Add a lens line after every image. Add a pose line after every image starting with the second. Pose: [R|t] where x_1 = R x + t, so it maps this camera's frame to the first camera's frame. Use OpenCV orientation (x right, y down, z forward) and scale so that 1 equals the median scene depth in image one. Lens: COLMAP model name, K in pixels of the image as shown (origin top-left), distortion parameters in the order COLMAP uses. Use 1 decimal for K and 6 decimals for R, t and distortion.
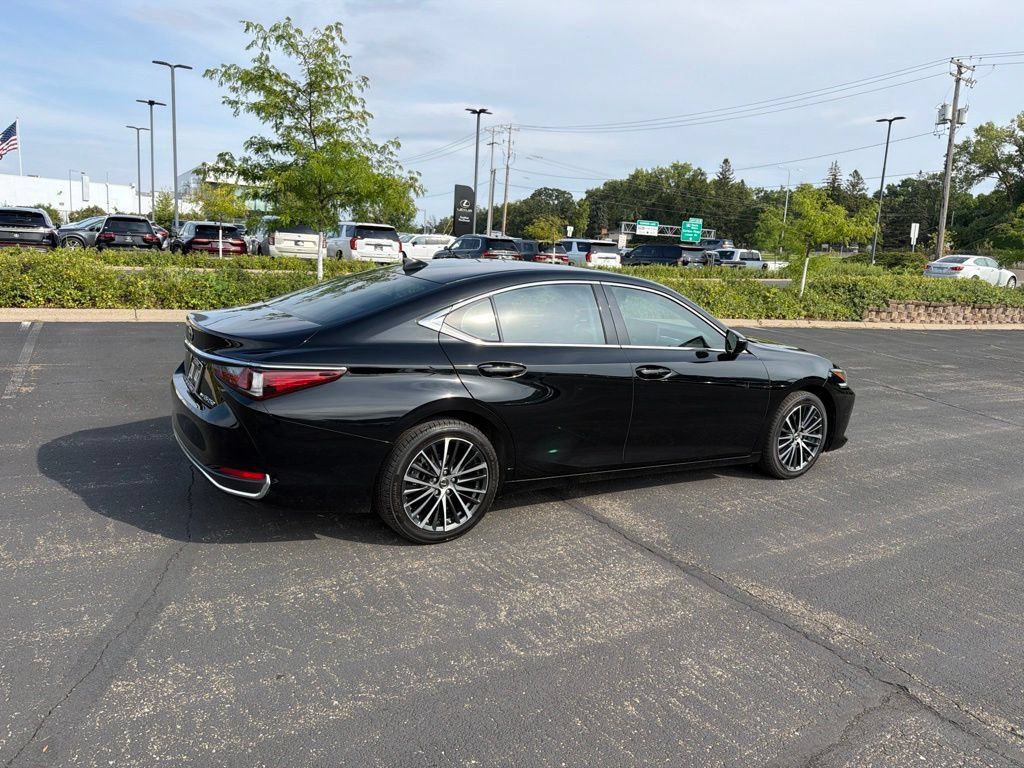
lens RADIAL K [[714.2, 0, 512.7], [0, 714.2, 388.2], [0, 0, 1]] dist [0.073880, -0.100729]
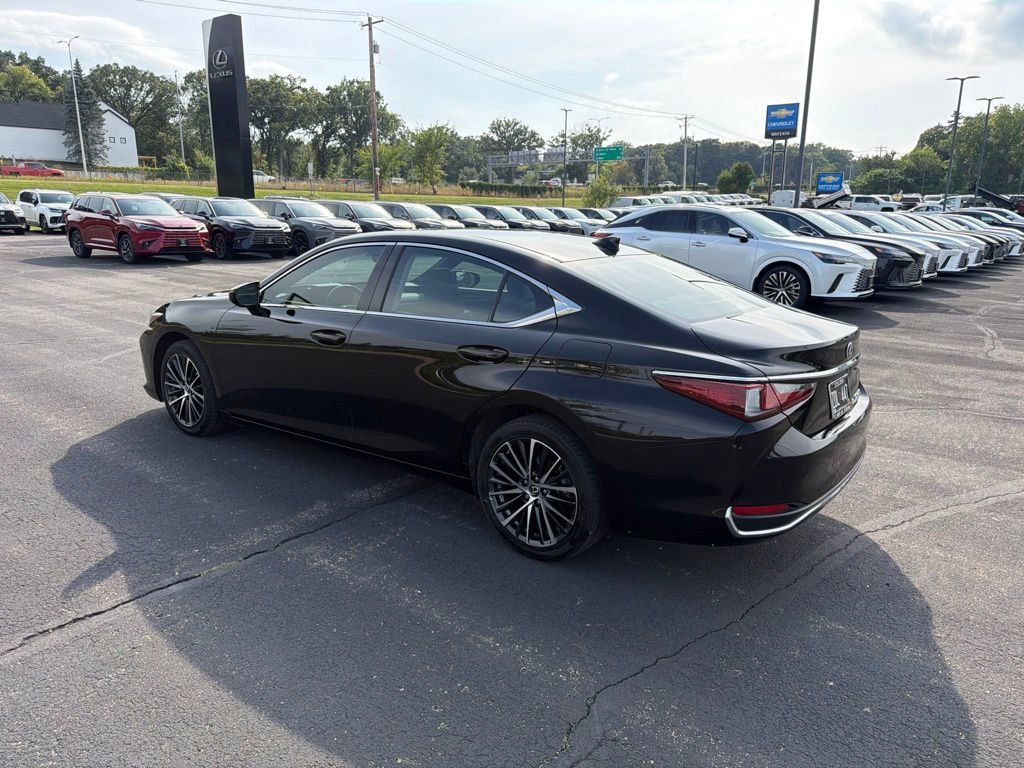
lens RADIAL K [[719.1, 0, 511.3], [0, 719.1, 388.6], [0, 0, 1]] dist [0.018538, -0.021909]
pose [[-0.348714, -0.292393, 0.890452, -0.345071], [0.138934, 0.923466, 0.357642, -0.125677], [-0.926874, 0.248429, -0.281402, 0.520483]]
